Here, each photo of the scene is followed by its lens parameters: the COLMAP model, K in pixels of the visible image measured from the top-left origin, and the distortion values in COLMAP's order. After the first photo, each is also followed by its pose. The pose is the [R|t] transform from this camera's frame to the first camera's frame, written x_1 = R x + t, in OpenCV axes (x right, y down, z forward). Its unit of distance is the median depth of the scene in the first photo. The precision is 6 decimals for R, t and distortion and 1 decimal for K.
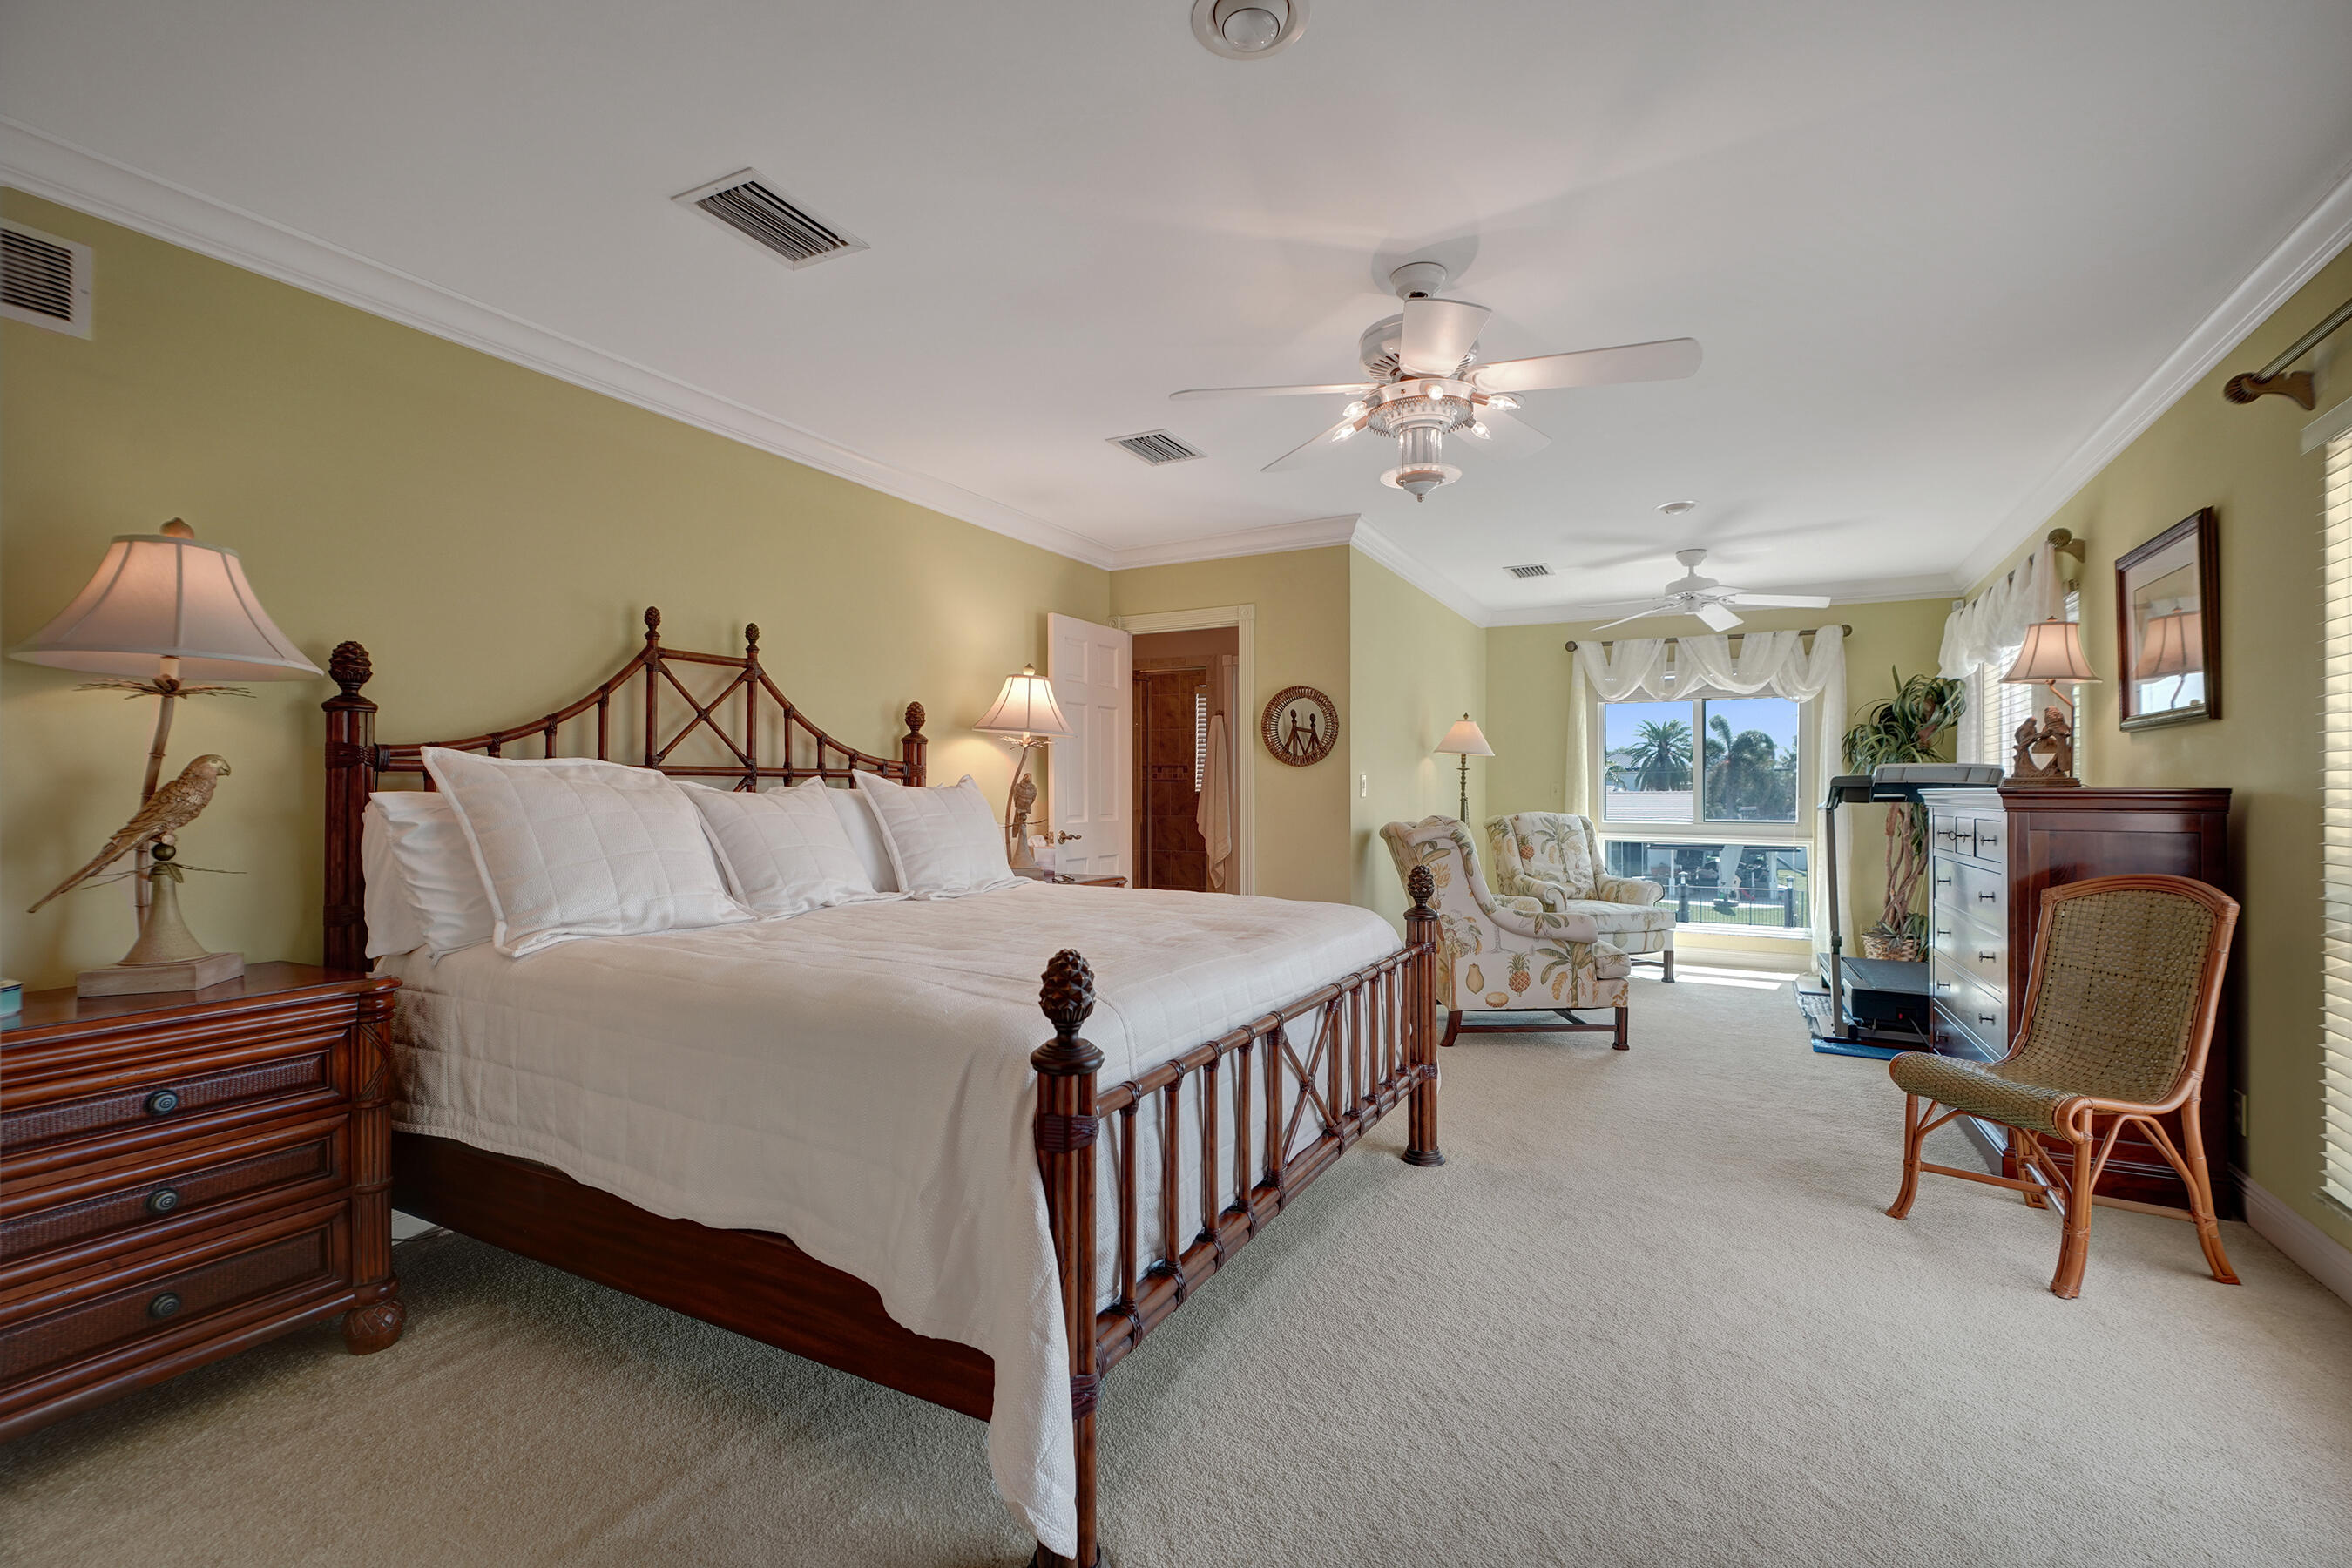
lens RADIAL K [[1052.0, 0, 1183.1], [0, 1052.0, 782.9], [0, 0, 1]] dist [-0.001620, 0.000431]
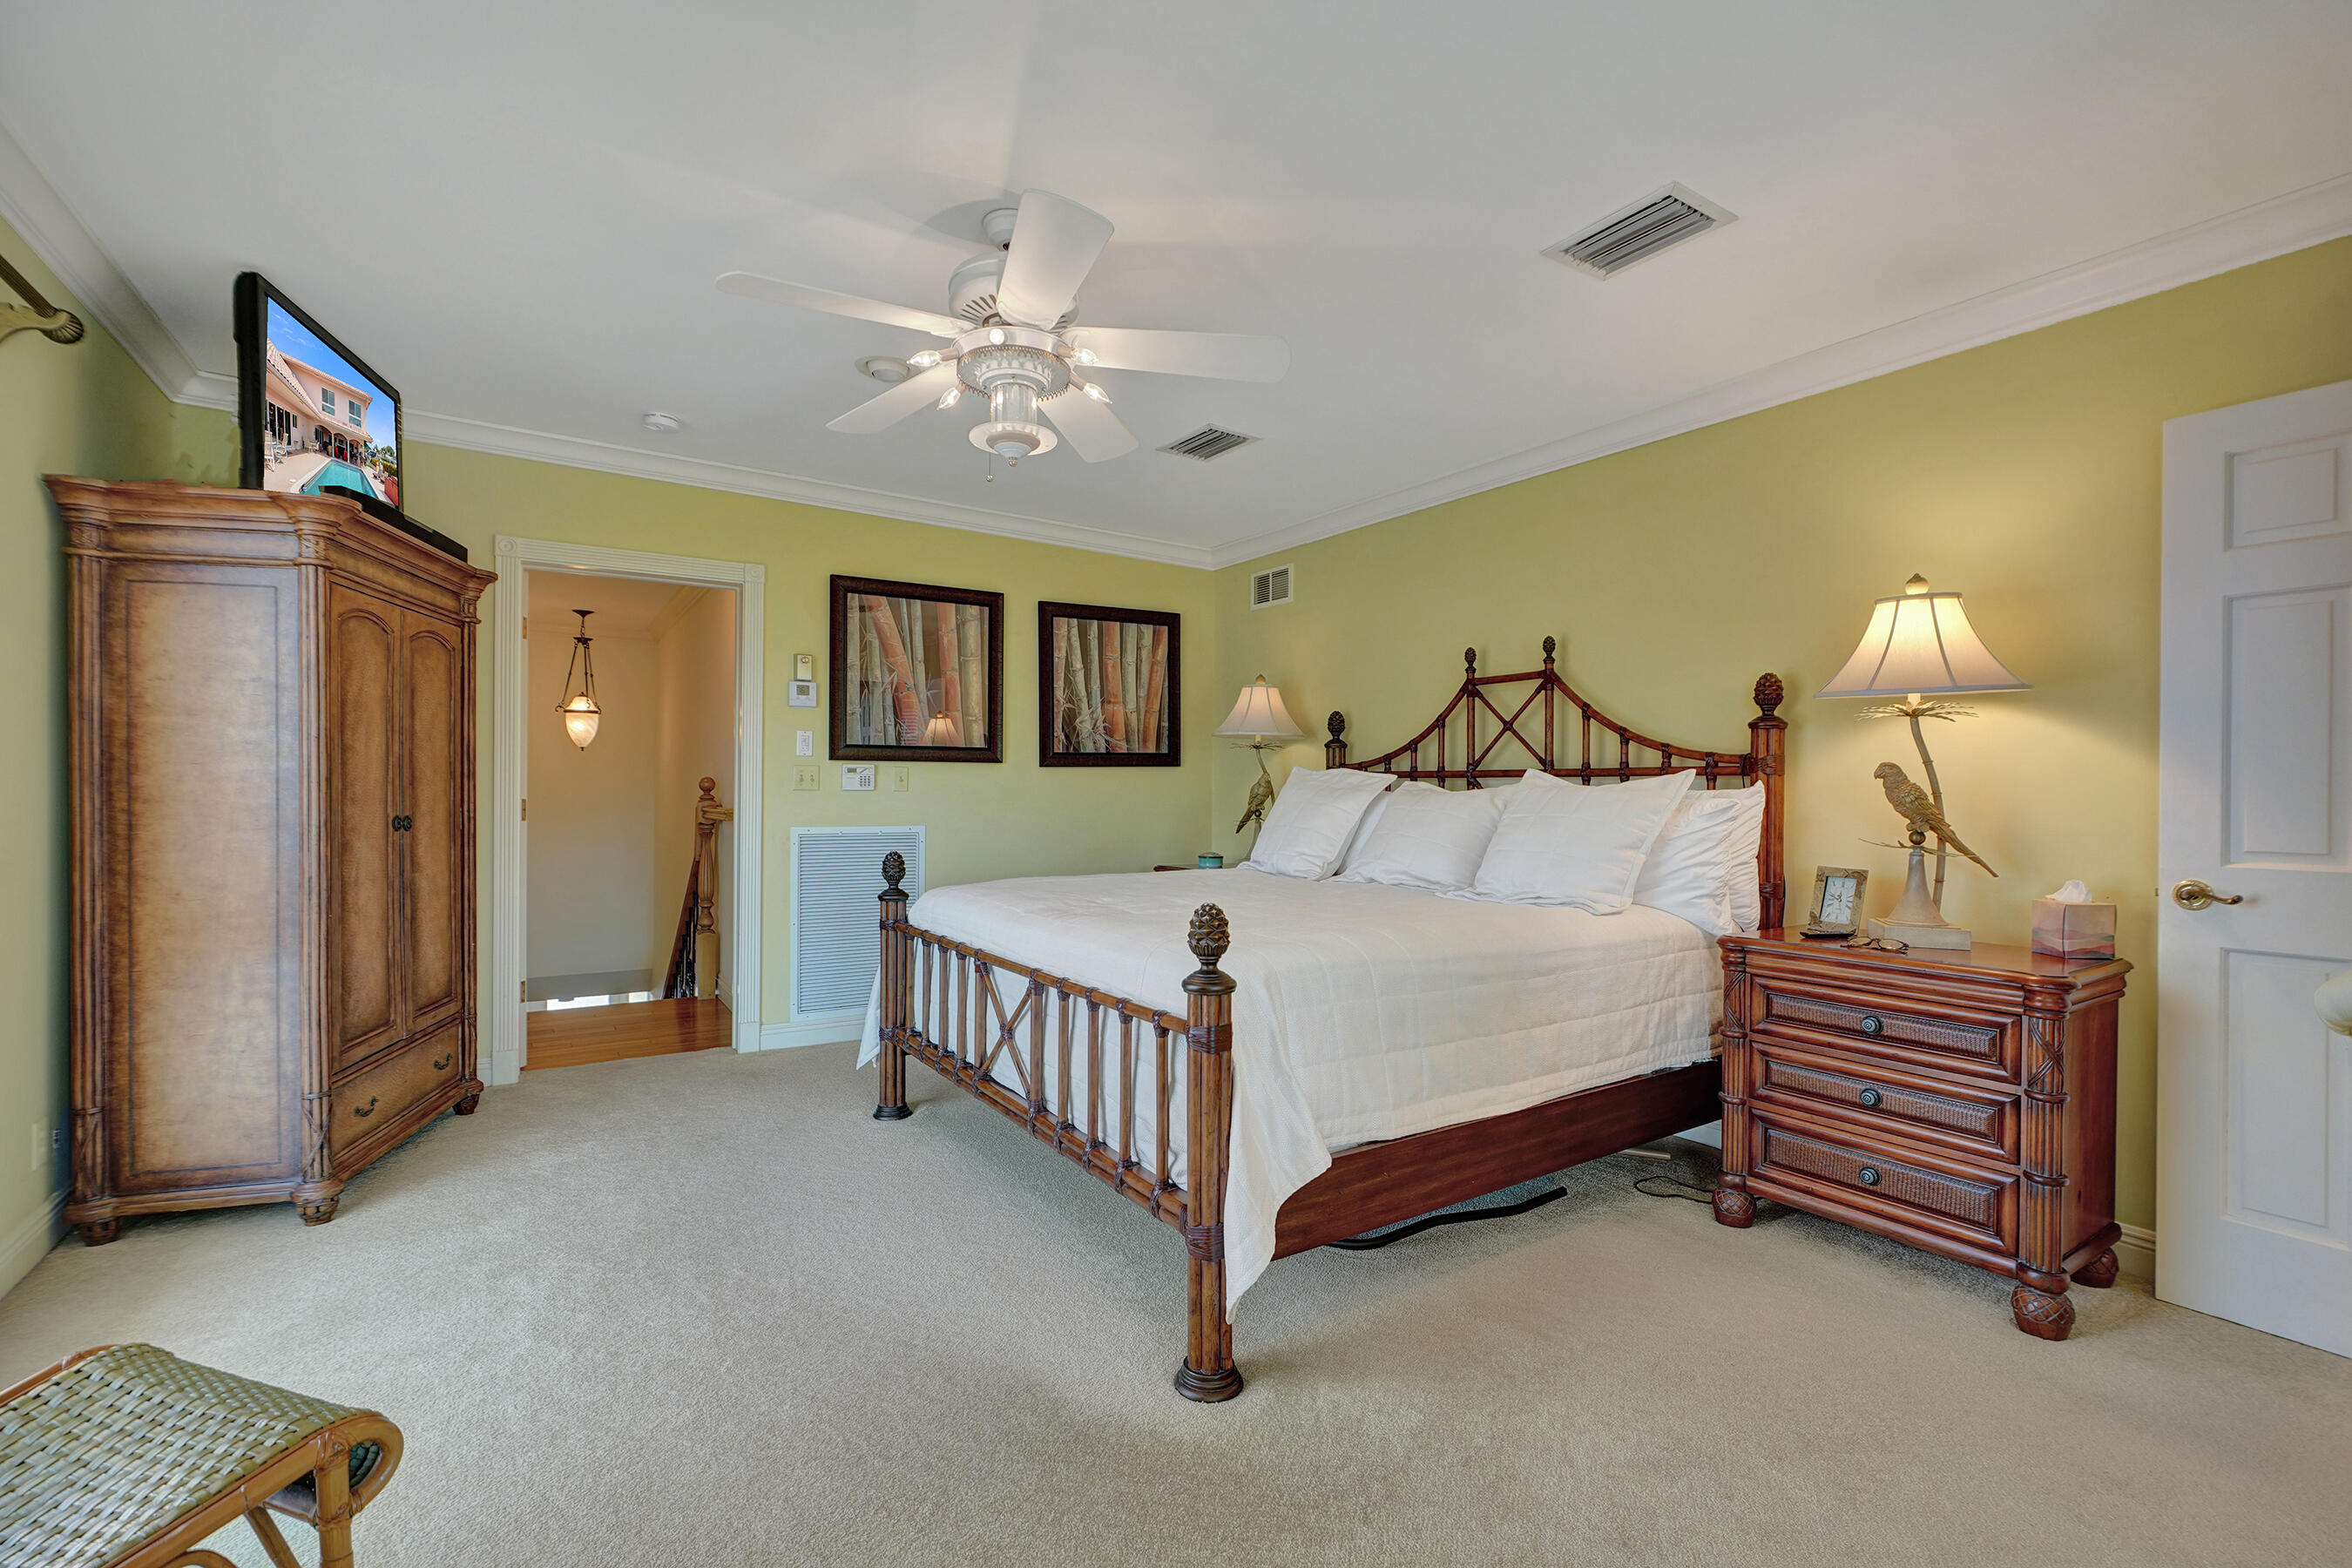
lens RADIAL K [[1052.0, 0, 1183.7], [0, 1052.0, 791.1], [0, 0, 1]] dist [-0.001620, 0.000431]
pose [[-0.486236, -0.003713, -0.873819, 0.684036], [-0.001586, 0.999993, -0.003366, 0.012047], [0.873826, -0.000251, -0.486239, 1.131693]]
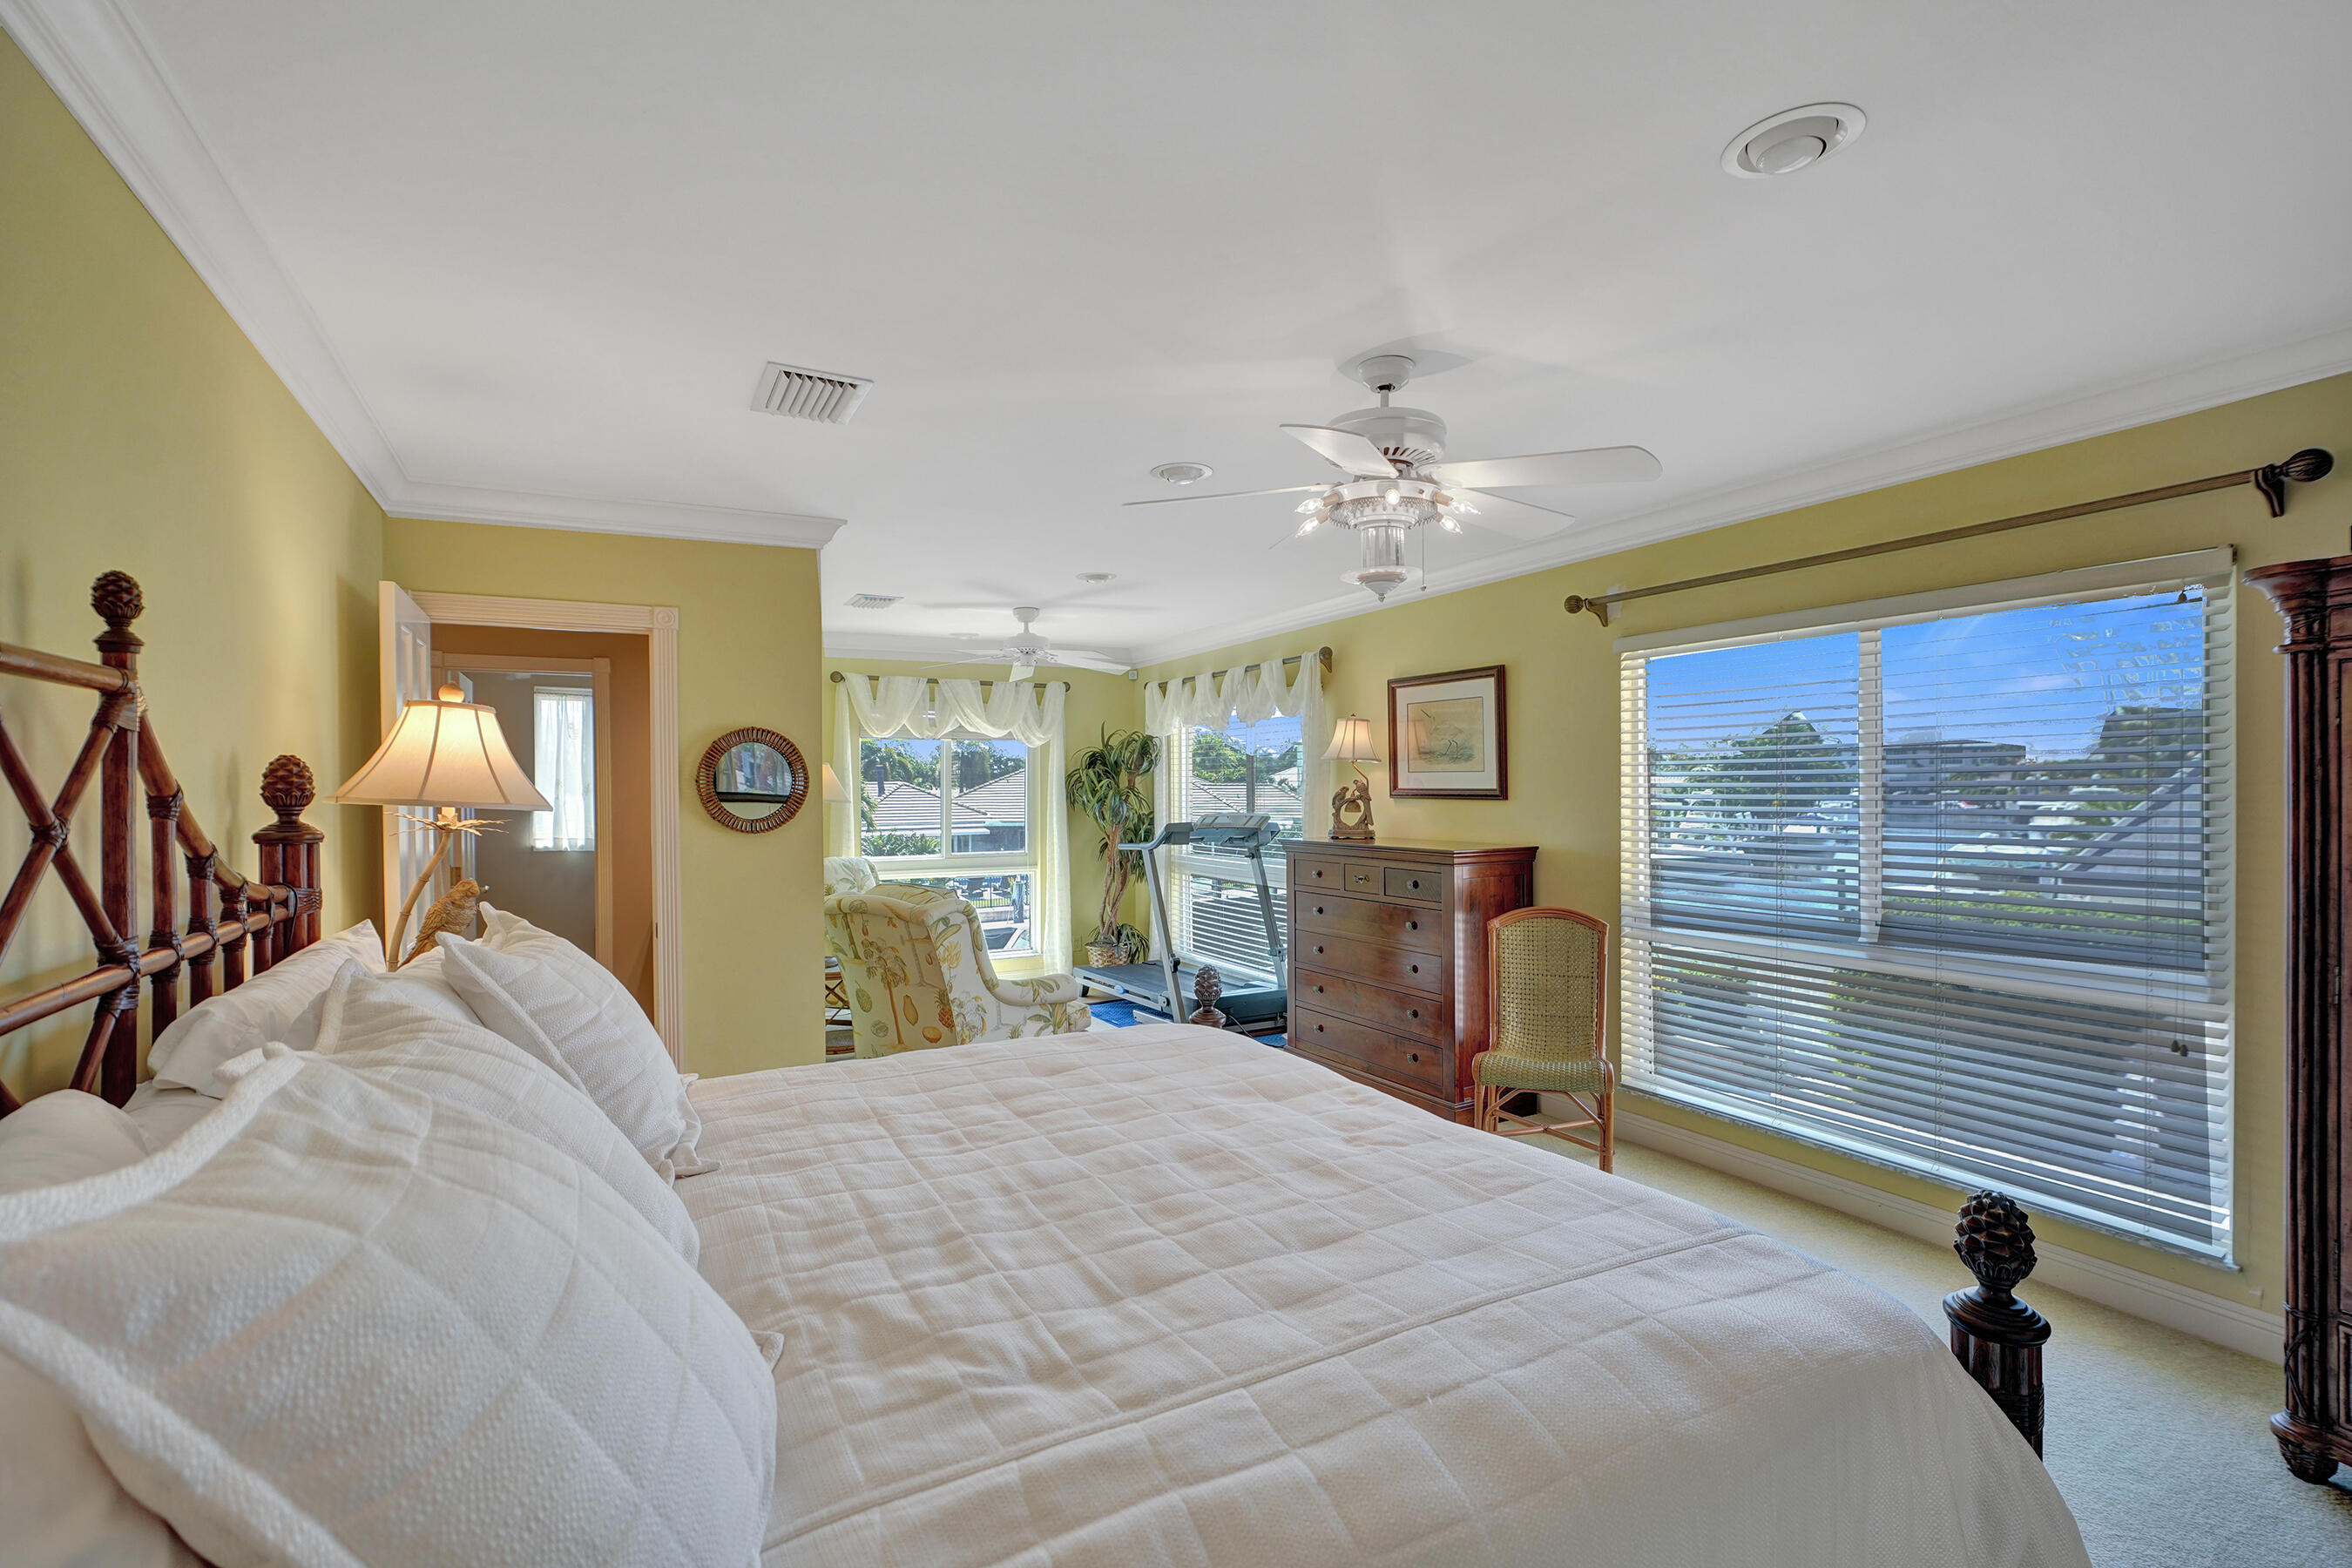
lens RADIAL K [[1052.0, 0, 1180.7], [0, 1052.0, 784.2], [0, 0, 1]] dist [-0.001620, 0.000431]
pose [[0.535620, -0.005372, 0.844442, -0.493073], [0.001485, 0.999984, 0.005420, -0.074093], [-0.844458, -0.001649, 0.535619, 0.456900]]
